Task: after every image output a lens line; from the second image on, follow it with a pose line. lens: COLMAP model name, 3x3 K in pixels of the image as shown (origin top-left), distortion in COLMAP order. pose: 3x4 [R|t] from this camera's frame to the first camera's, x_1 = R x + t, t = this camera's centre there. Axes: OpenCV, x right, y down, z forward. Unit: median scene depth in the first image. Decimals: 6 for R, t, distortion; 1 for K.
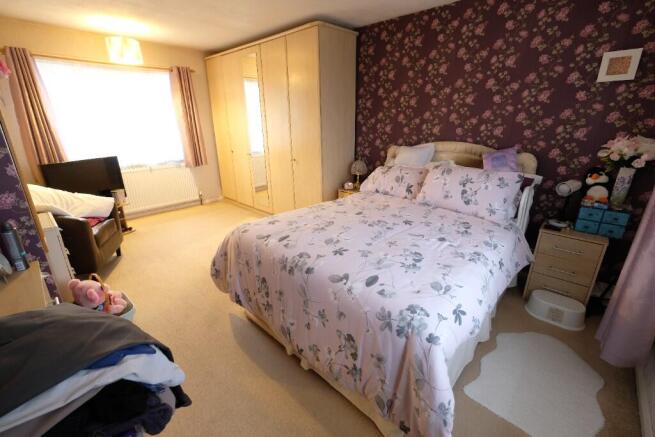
lens RADIAL K [[285.3, 0, 327.5], [0, 285.3, 216.1], [0, 0, 1]] dist [-0.003424, -0.000034]
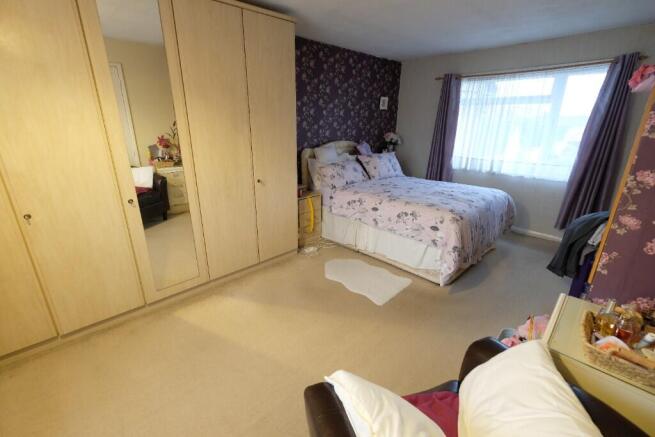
lens RADIAL K [[285.3, 0, 326.1], [0, 285.3, 219.4], [0, 0, 1]] dist [-0.003424, -0.000034]
pose [[0.044755, -0.313296, 0.948600, -1.133341], [0.322879, 0.903125, 0.283044, -0.347112], [-0.945382, 0.293615, 0.141576, 1.016046]]
